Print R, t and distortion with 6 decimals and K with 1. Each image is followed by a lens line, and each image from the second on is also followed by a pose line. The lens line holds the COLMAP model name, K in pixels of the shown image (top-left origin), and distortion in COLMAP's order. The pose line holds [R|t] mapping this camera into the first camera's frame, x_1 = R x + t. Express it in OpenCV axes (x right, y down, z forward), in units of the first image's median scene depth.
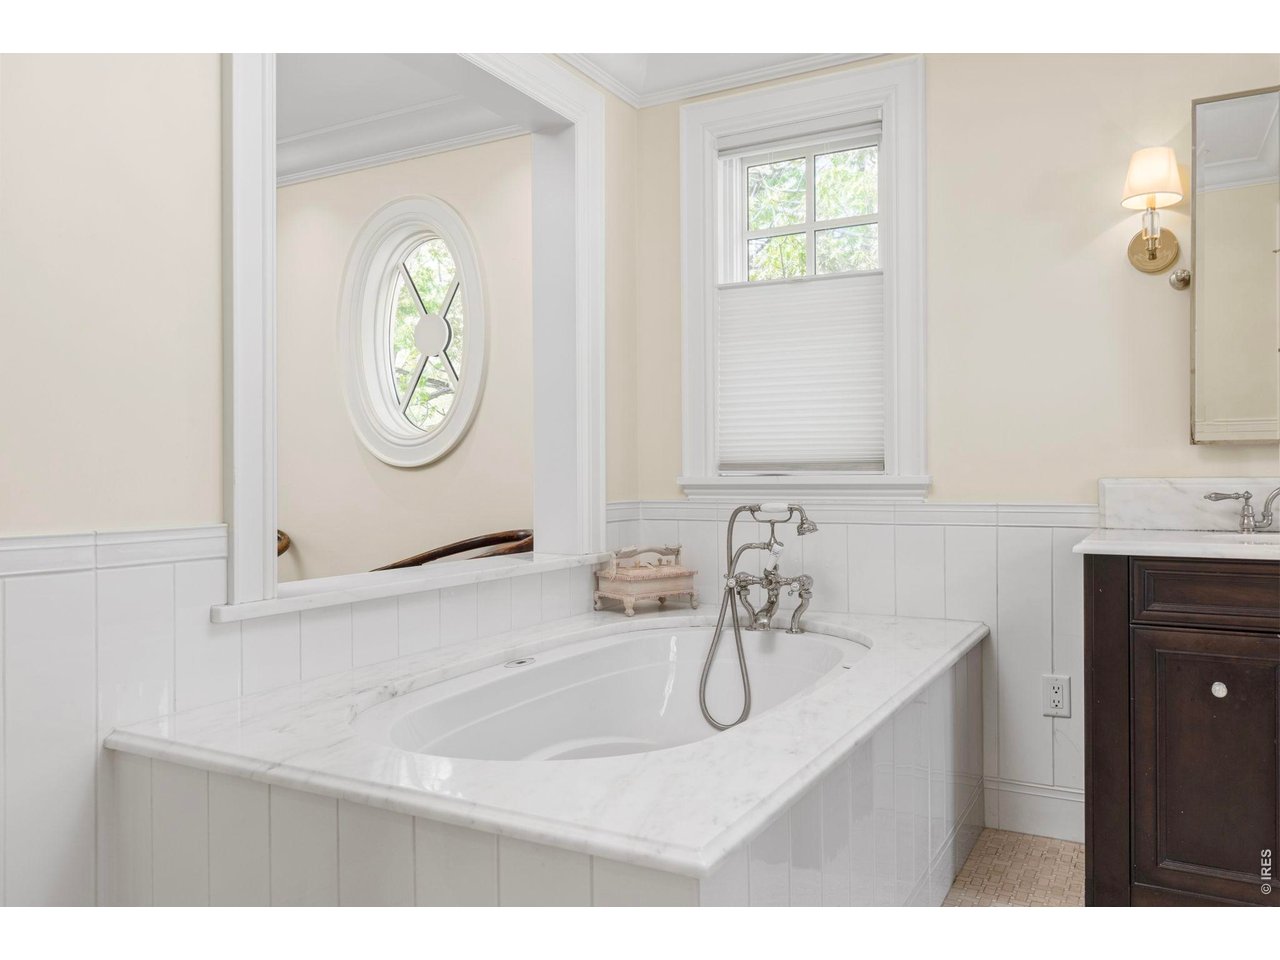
lens RADIAL K [[970.1, 0, 641.3], [0, 970.1, 476.6], [0, 0, 1]] dist [0.002253, -0.003340]
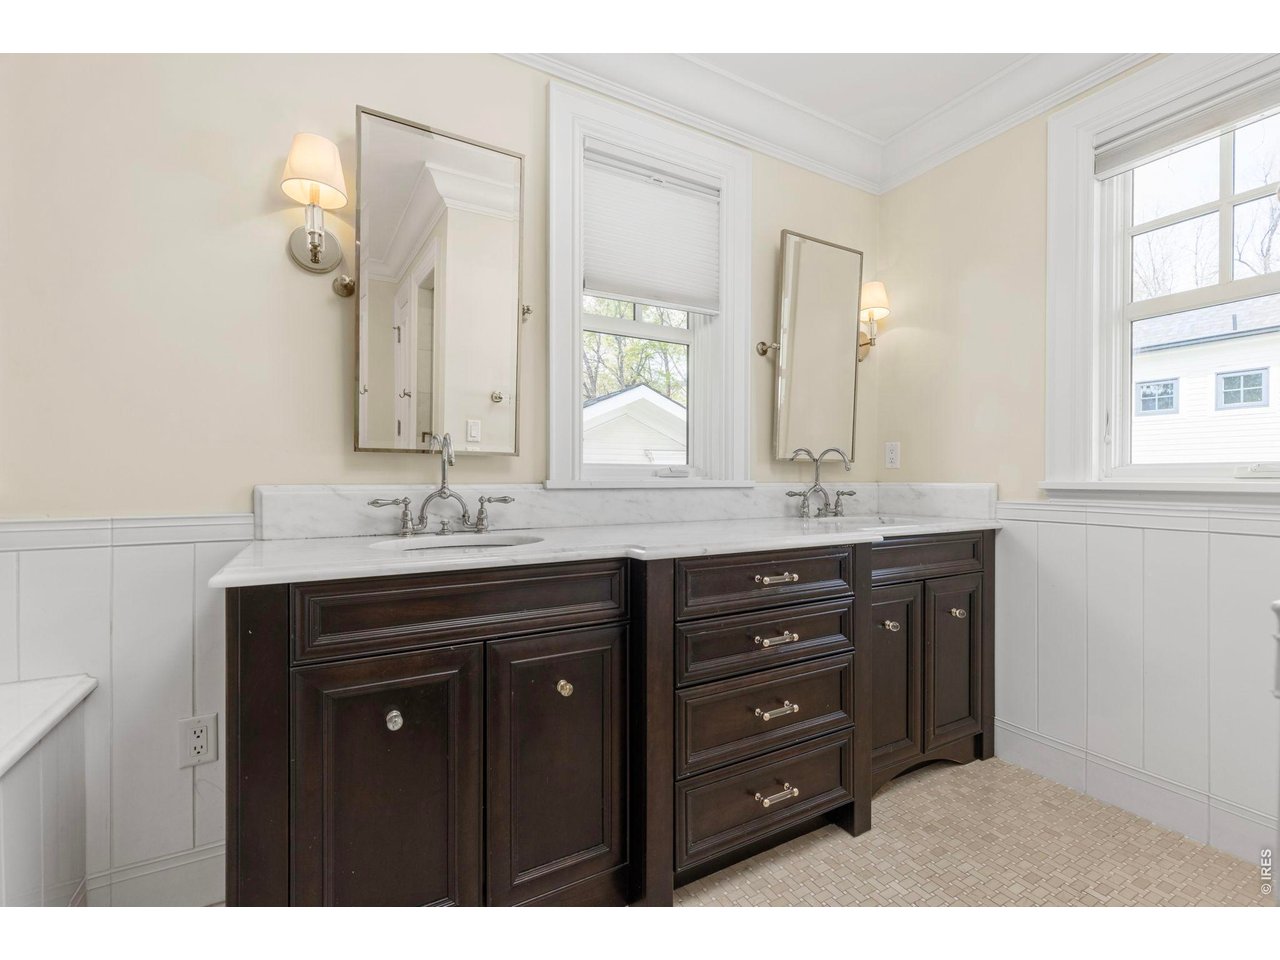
lens RADIAL K [[562.2, 0, 642.0], [0, 562.2, 479.8], [0, 0, 1]] dist [0.004161, 0.000253]
pose [[0.519450, 0.002523, 0.854497, 0.218675], [-0.000456, 0.999996, -0.002675, -0.002331], [-0.854501, 0.001000, 0.519449, 0.434658]]
